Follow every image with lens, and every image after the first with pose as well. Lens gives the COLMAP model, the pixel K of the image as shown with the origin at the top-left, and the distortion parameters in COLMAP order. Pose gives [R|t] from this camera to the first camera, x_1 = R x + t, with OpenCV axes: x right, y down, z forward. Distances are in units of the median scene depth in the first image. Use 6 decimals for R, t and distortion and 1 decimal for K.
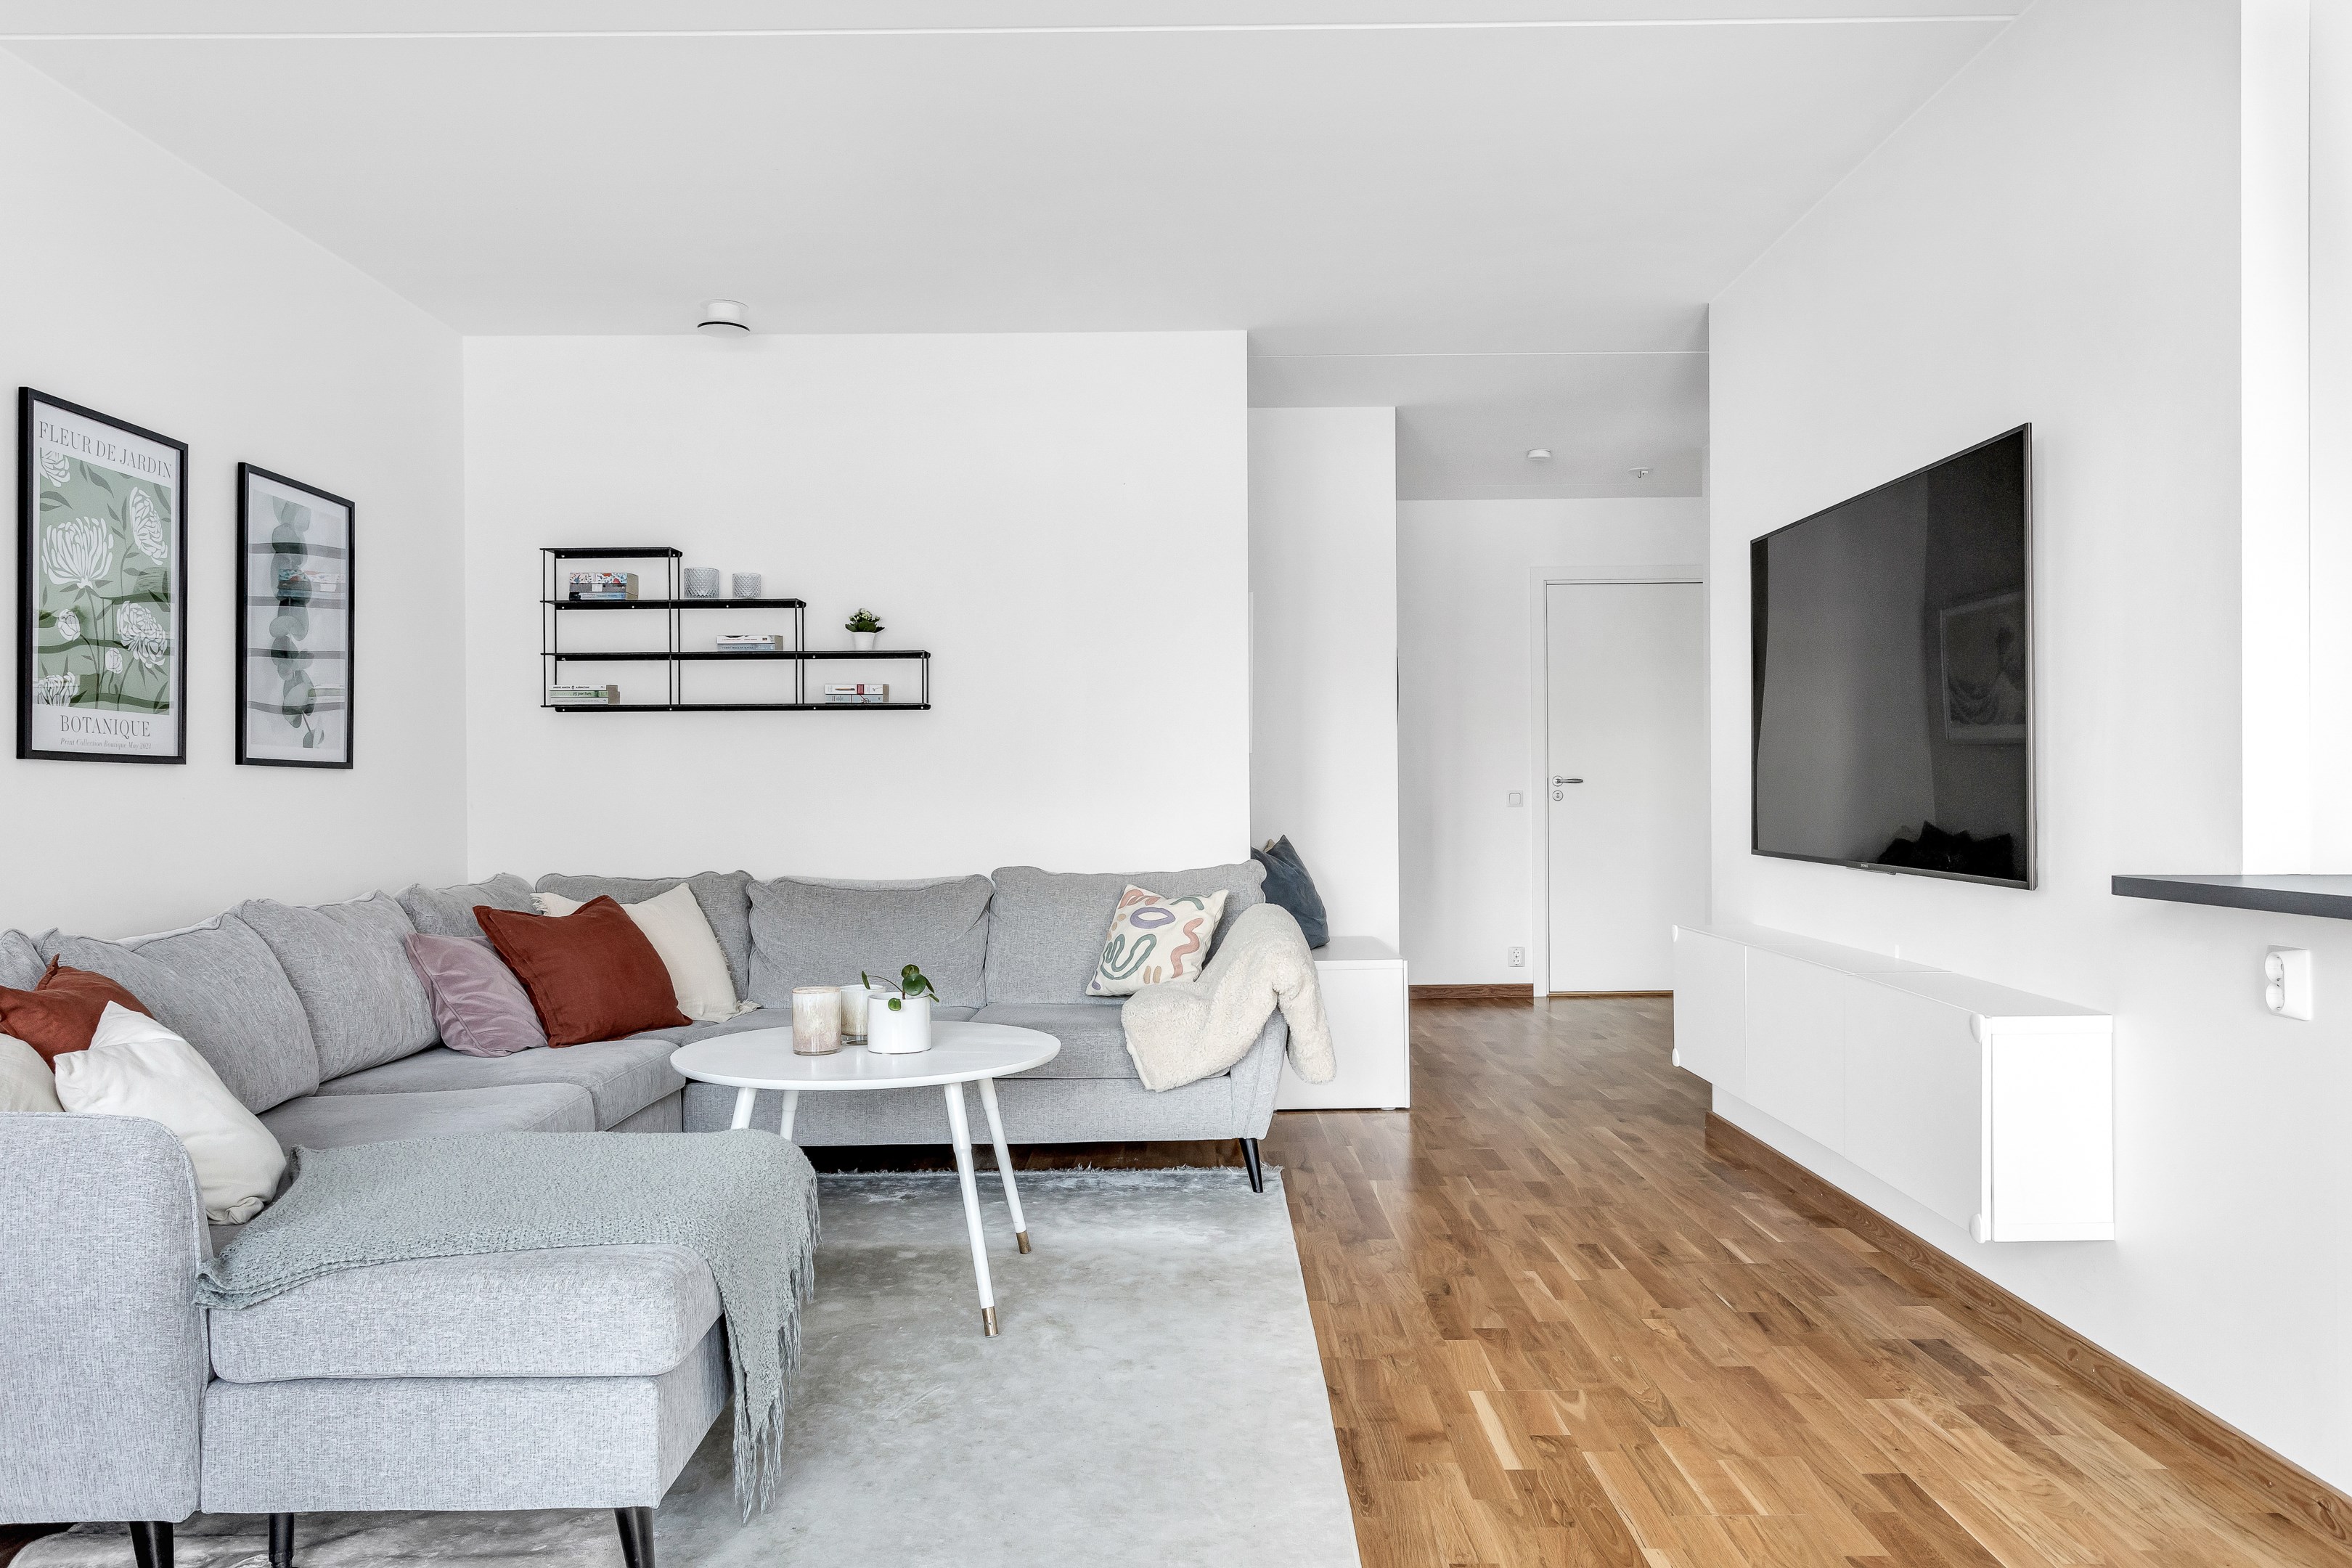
lens RADIAL K [[1665.0, 0, 1176.0], [0, 1665.0, 784.0], [0, 0, 1]] dist [-0.003500, 0.004284]
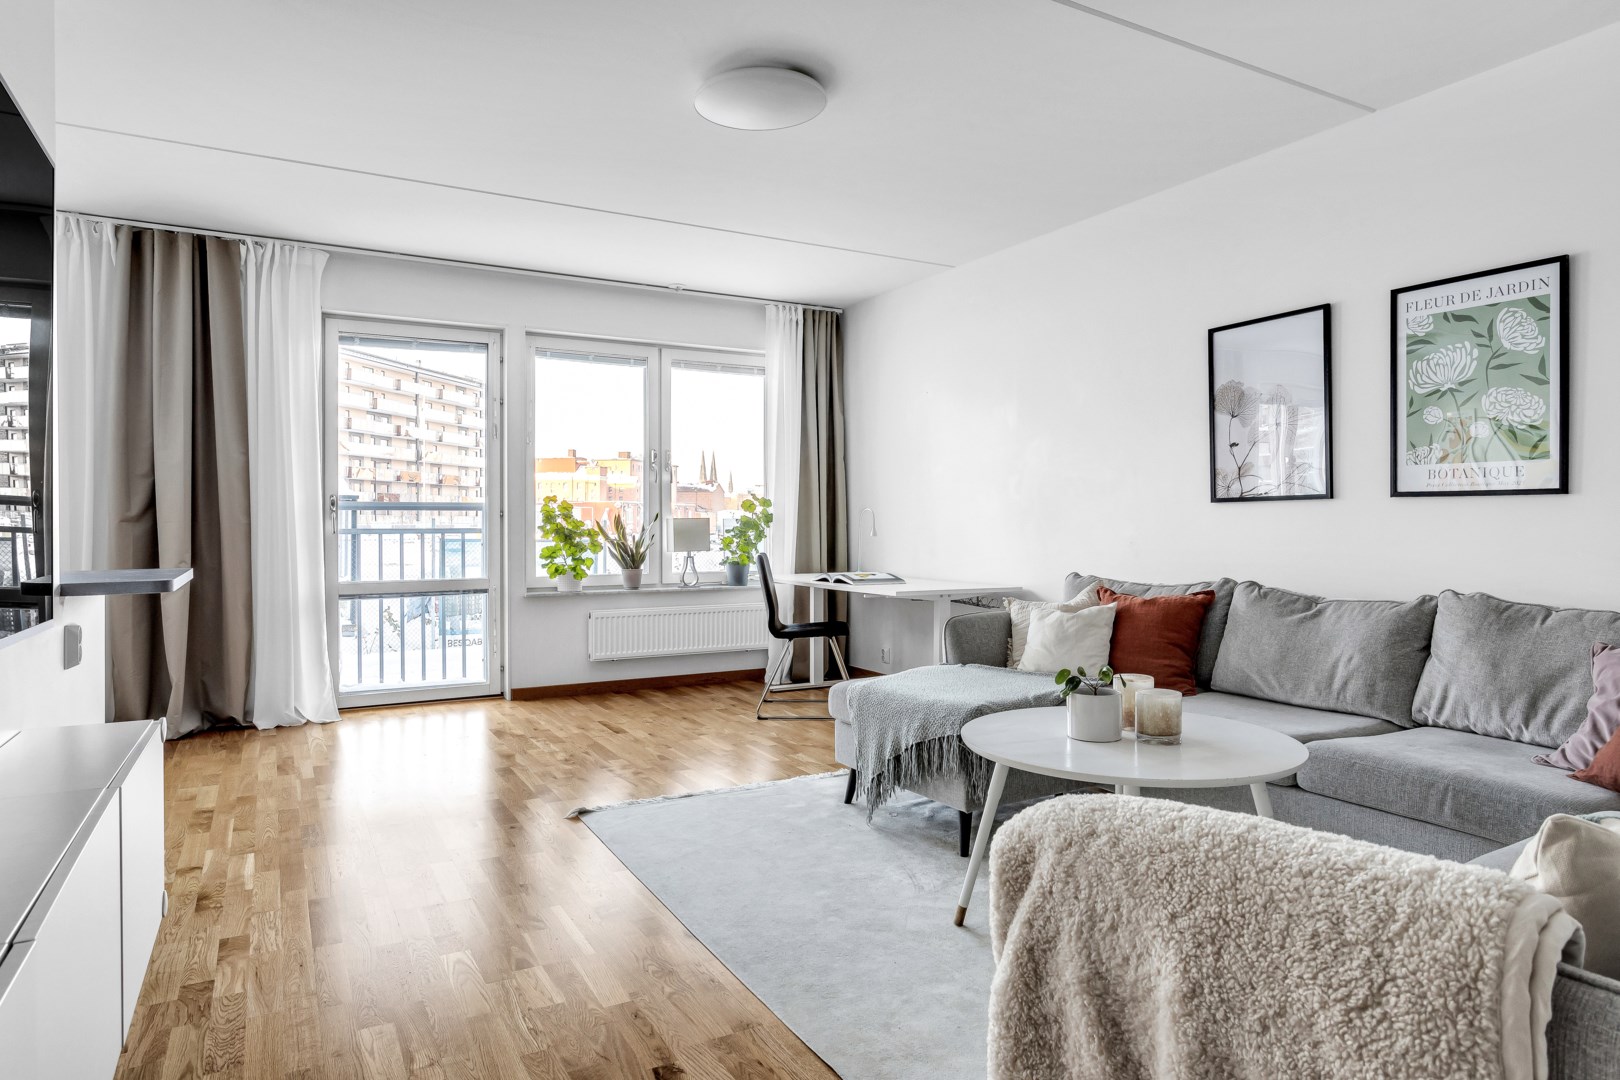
lens RADIAL K [[957.0, 0, 810.0], [0, 957.0, 540.0], [0, 0, 1]] dist [-0.003337, -0.000434]
pose [[-0.868349, 0.016745, -0.495671, 0.281052], [0.009541, 0.999809, 0.017063, 0.005799], [0.495862, 0.010087, -0.868342, 1.208550]]
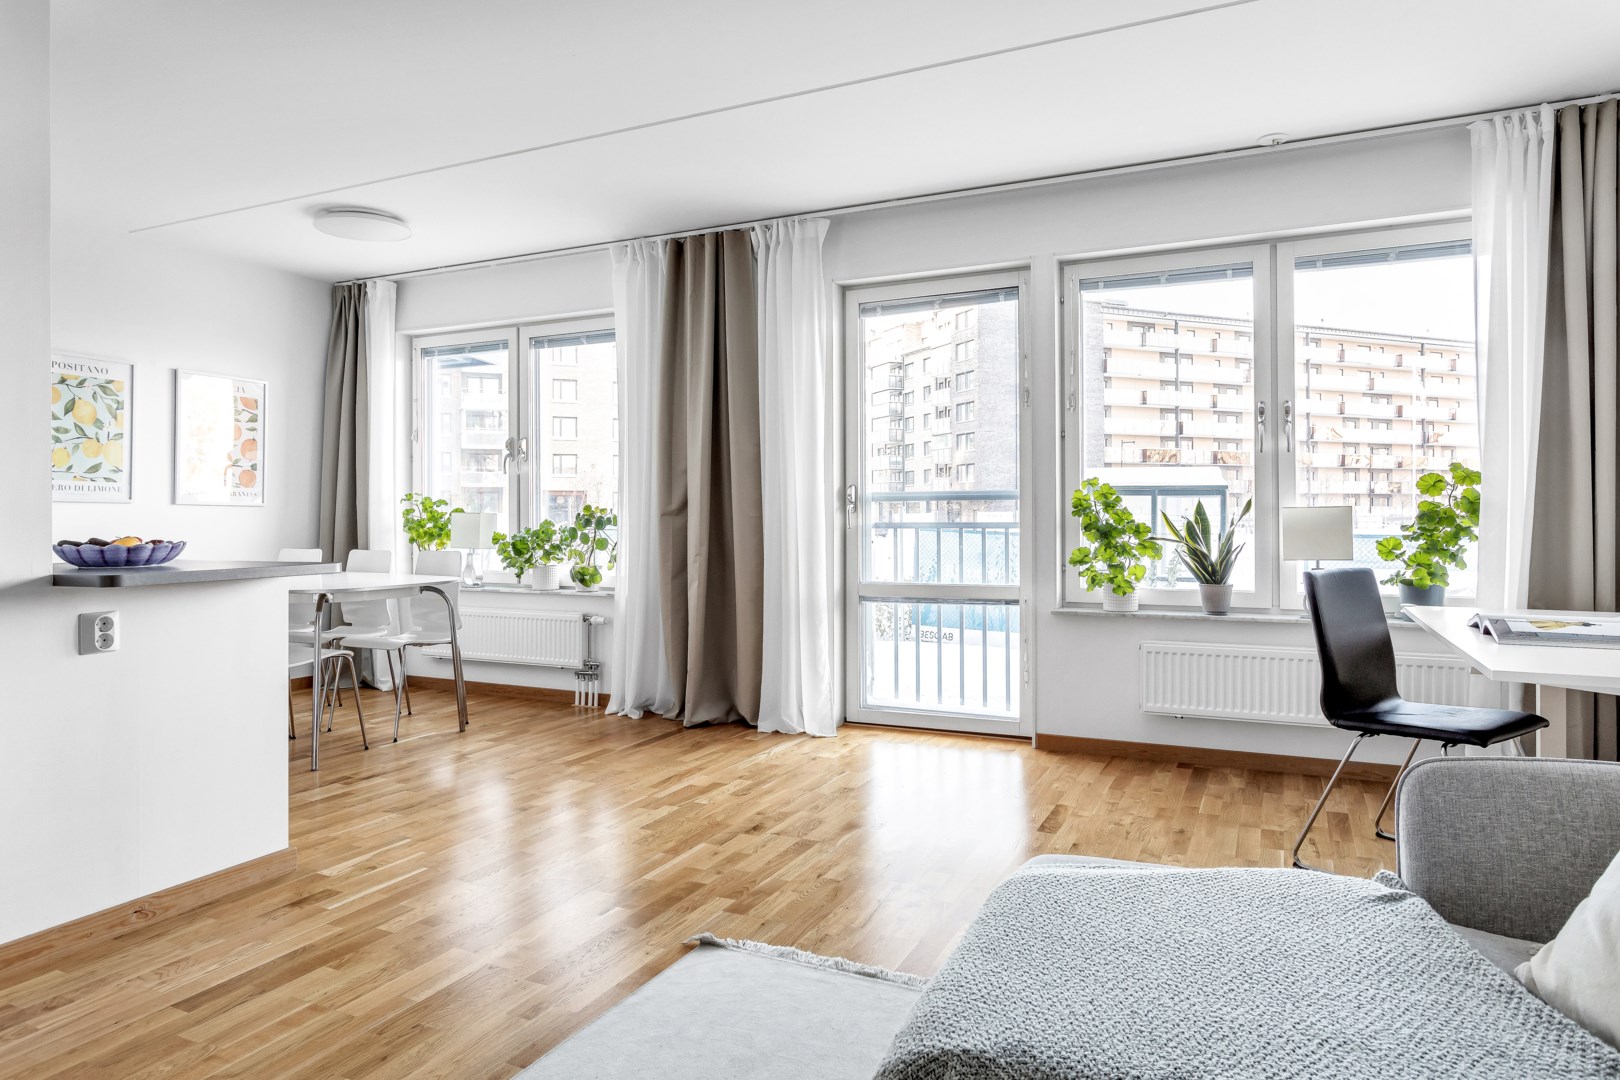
lens RADIAL K [[995.3, 0, 815.5], [0, 995.3, 518.9], [0, 0, 1]] dist [-0.003498, 0.000070]
pose [[-0.907213, 0.009904, 0.420554, -0.242579], [0.008144, 0.999949, -0.005981, 0.009140], [-0.420592, -0.002001, -0.907248, 0.907560]]
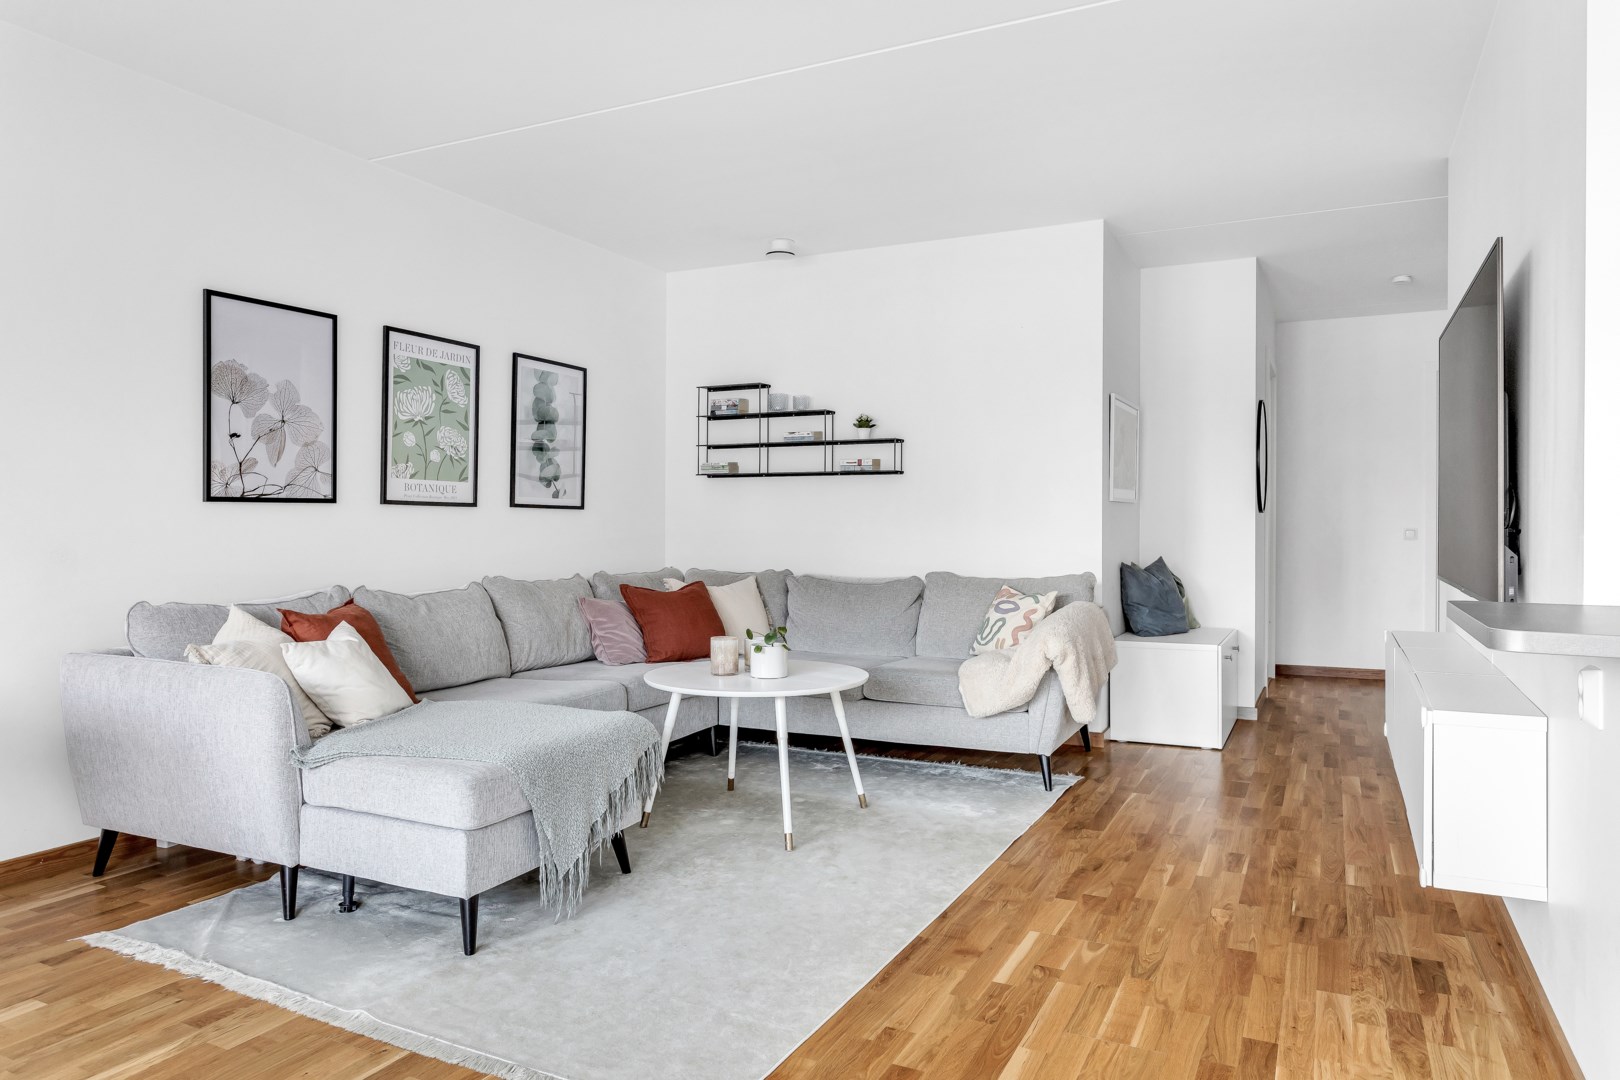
lens RADIAL K [[1047.8, 0, 813.0], [0, 1047.8, 514.8], [0, 0, 1]] dist [-0.003239, 0.001525]
pose [[0.896795, 0.005535, -0.442411, 0.279984], [-0.007351, 0.999970, -0.002390, -0.002152], [0.442385, 0.005396, 0.896809, 0.049708]]
